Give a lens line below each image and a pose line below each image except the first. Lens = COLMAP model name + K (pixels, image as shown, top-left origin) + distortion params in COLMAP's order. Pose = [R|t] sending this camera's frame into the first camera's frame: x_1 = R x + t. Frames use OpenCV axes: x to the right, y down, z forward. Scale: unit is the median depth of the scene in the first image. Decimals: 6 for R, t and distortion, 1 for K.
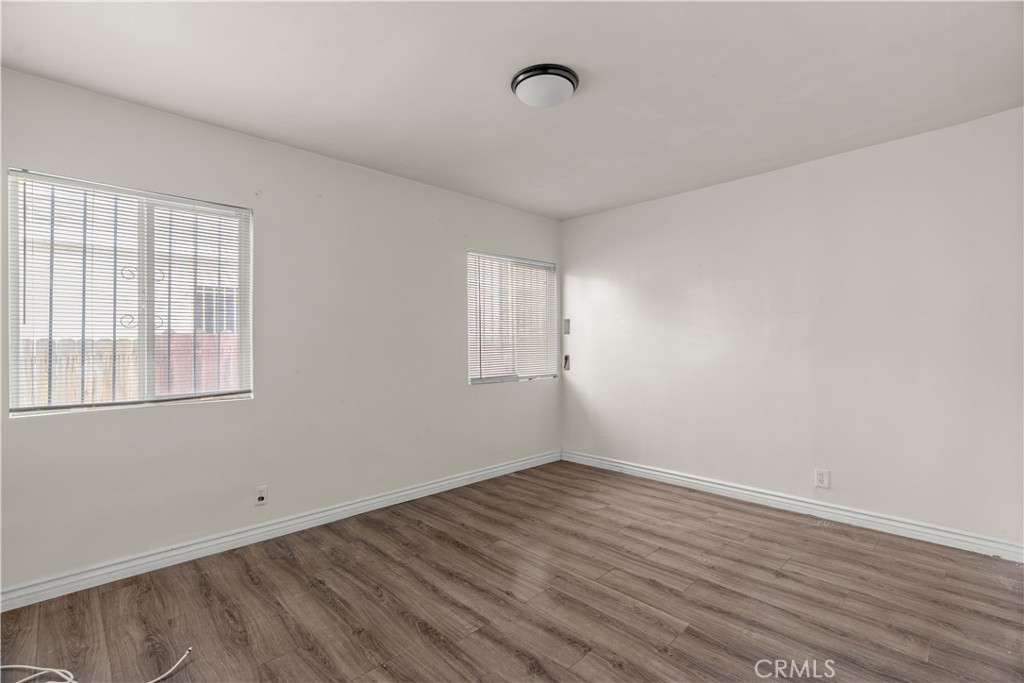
lens RADIAL K [[463.7, 0, 510.7], [0, 463.7, 337.1], [0, 0, 1]] dist [-0.010928, 0.003462]
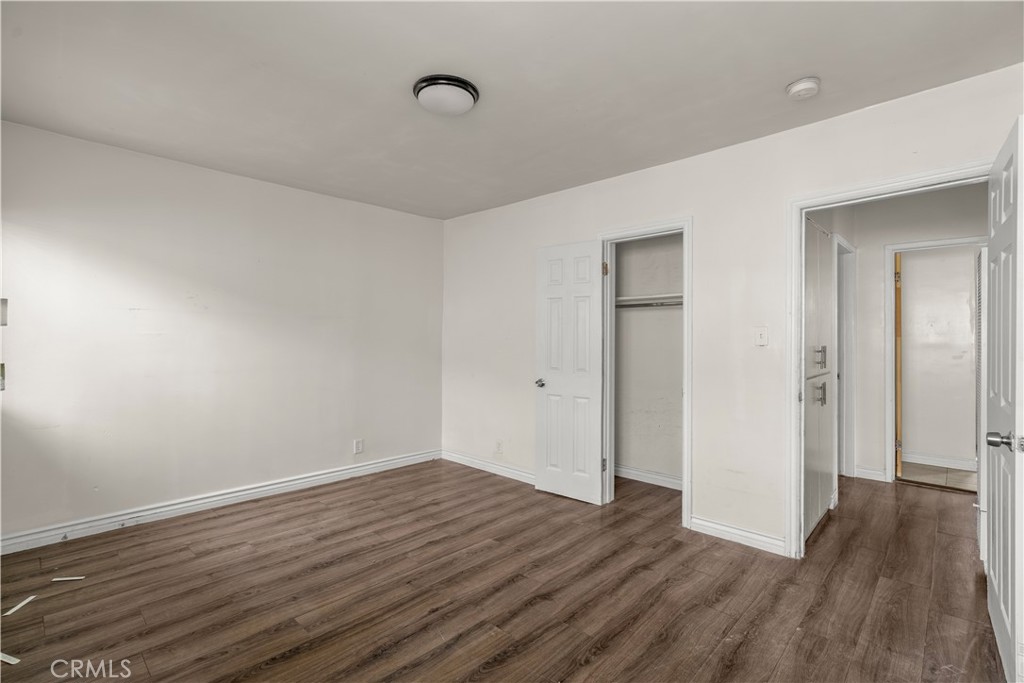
lens RADIAL K [[463.7, 0, 510.7], [0, 463.7, 337.1], [0, 0, 1]] dist [-0.010928, 0.003462]
pose [[-0.038060, 0.014897, 0.999164, -0.762330], [-0.020829, 0.999660, -0.015698, 0.006035], [-0.999058, -0.021409, -0.037736, 0.707251]]
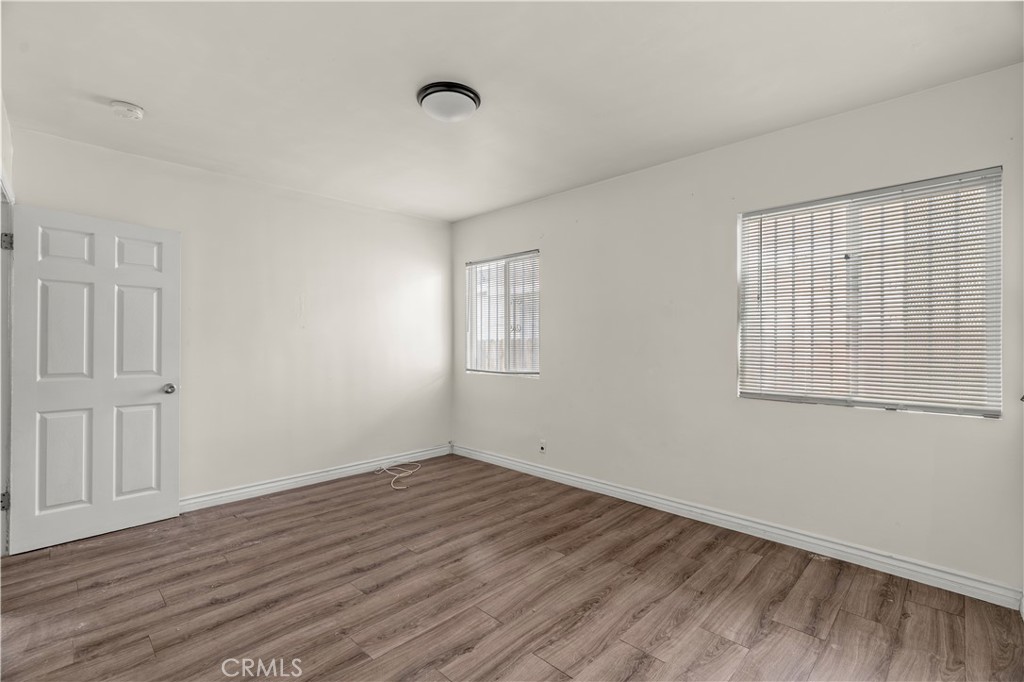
lens RADIAL K [[463.7, 0, 510.7], [0, 463.7, 336.6], [0, 0, 1]] dist [-0.010928, 0.003462]
pose [[0.013161, 0.000133, -0.999913, 0.911268], [0.017312, 0.999850, 0.000361, -0.000843], [0.999764, -0.017315, 0.013156, 0.893774]]
